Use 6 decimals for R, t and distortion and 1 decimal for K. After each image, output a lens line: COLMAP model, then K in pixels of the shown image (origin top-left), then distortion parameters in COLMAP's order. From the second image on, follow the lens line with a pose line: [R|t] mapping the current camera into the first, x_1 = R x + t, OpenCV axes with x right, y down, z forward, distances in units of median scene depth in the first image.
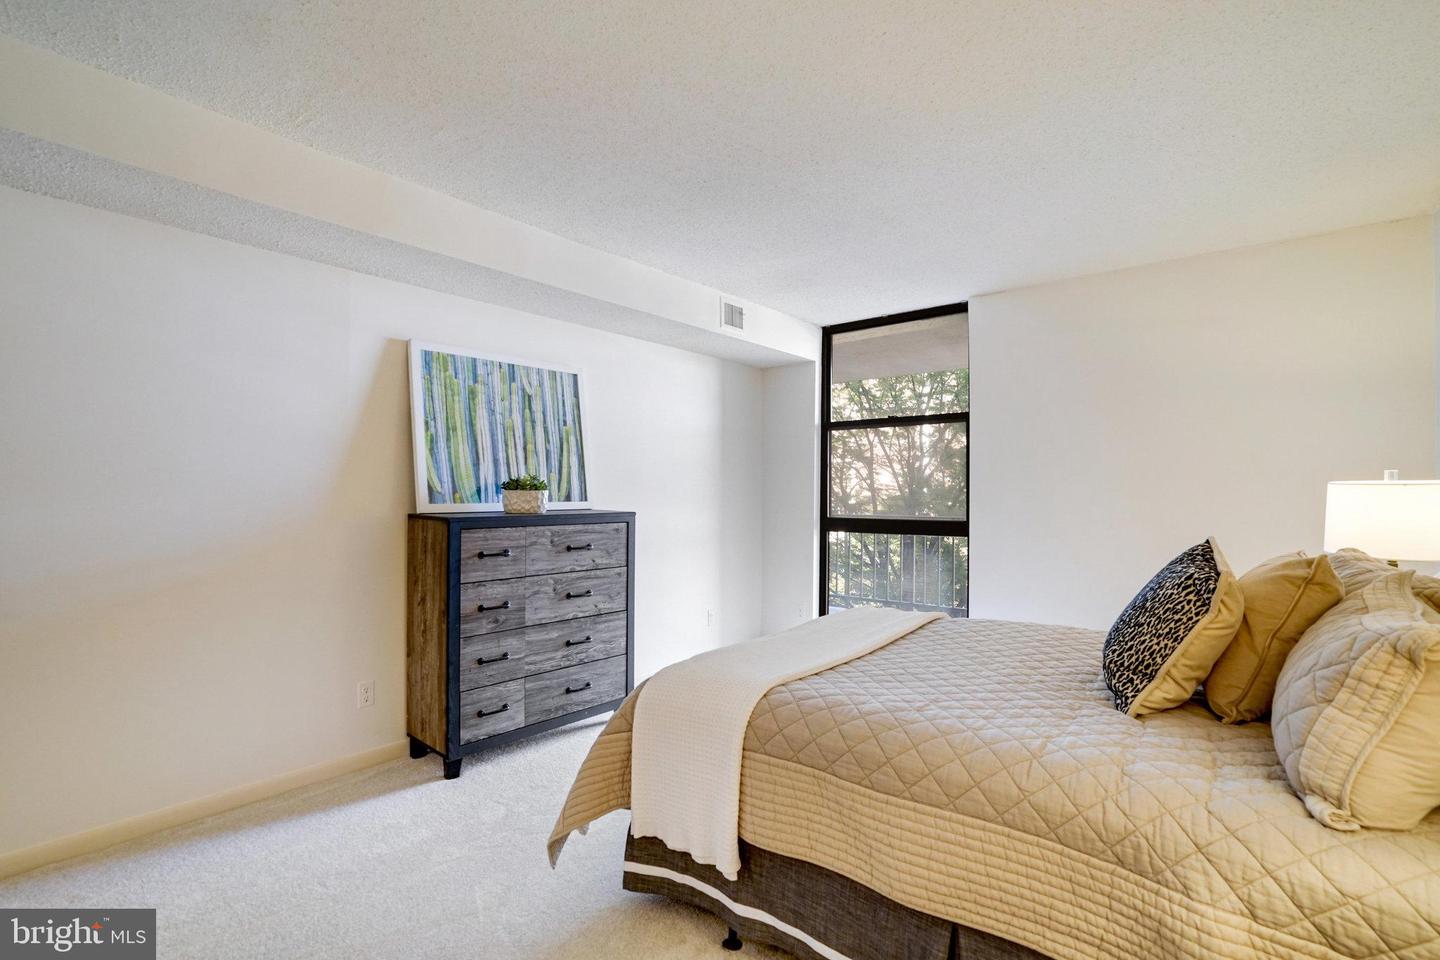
lens RADIAL K [[672.7, 0, 709.2], [0, 672.7, 479.5], [0, 0, 1]] dist [-0.049678, 0.017997]
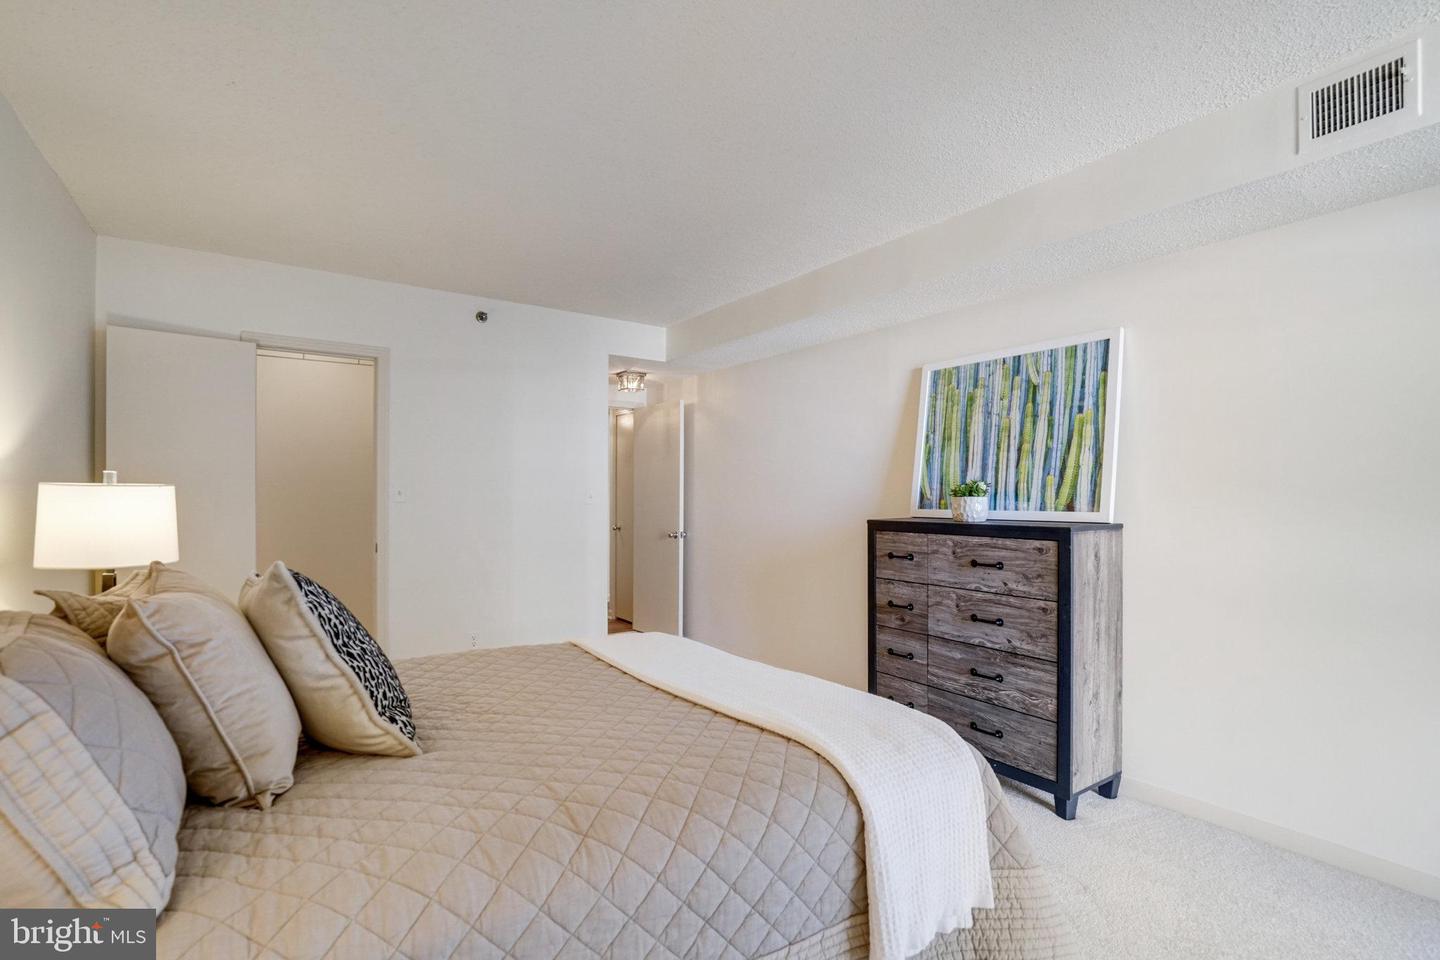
lens RADIAL K [[672.7, 0, 709.2], [0, 672.7, 479.5], [0, 0, 1]] dist [-0.049678, 0.017997]
pose [[-0.266198, -0.022900, -0.963646, 0.707983], [0.016482, 0.999463, -0.028304, 0.012239], [0.963778, -0.023417, -0.265677, 0.882540]]
